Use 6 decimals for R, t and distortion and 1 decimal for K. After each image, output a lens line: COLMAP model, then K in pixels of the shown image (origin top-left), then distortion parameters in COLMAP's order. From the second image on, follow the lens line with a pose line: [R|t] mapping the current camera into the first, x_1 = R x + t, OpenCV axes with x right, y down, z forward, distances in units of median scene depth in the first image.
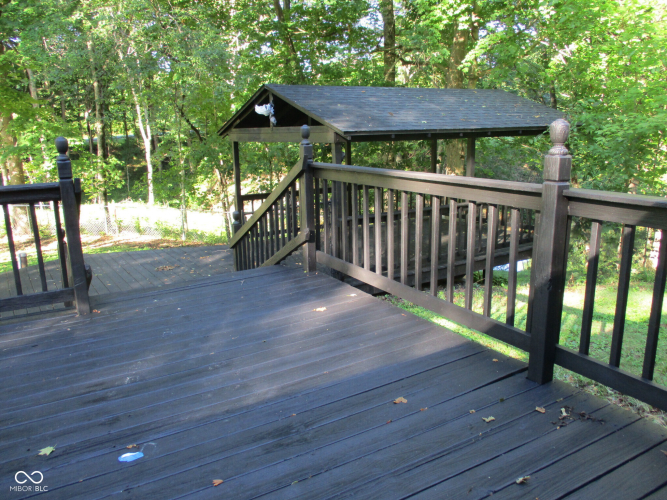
lens RADIAL K [[555.4, 0, 332.7], [0, 555.4, 253.3], [0, 0, 1]] dist [-0.018368, -0.012501]
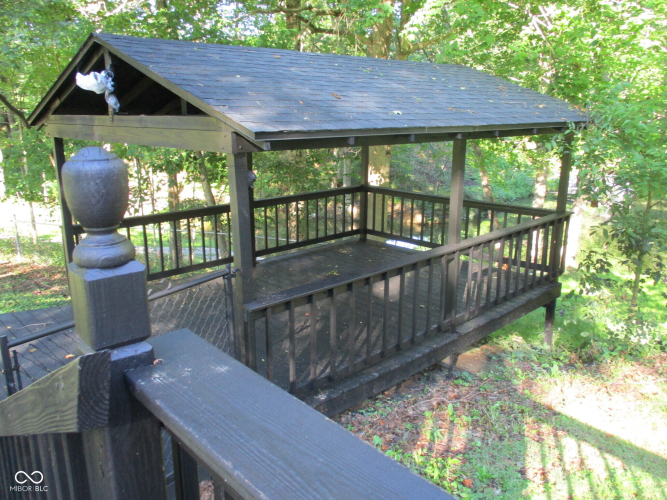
lens RADIAL K [[555.4, 0, 336.9], [0, 555.4, 247.2], [0, 0, 1]] dist [-0.018368, -0.012501]
pose [[0.978923, -0.026883, 0.202452, -0.007049], [0.022964, 0.999501, 0.021682, -0.106270], [-0.202934, -0.016576, 0.979052, 0.428978]]
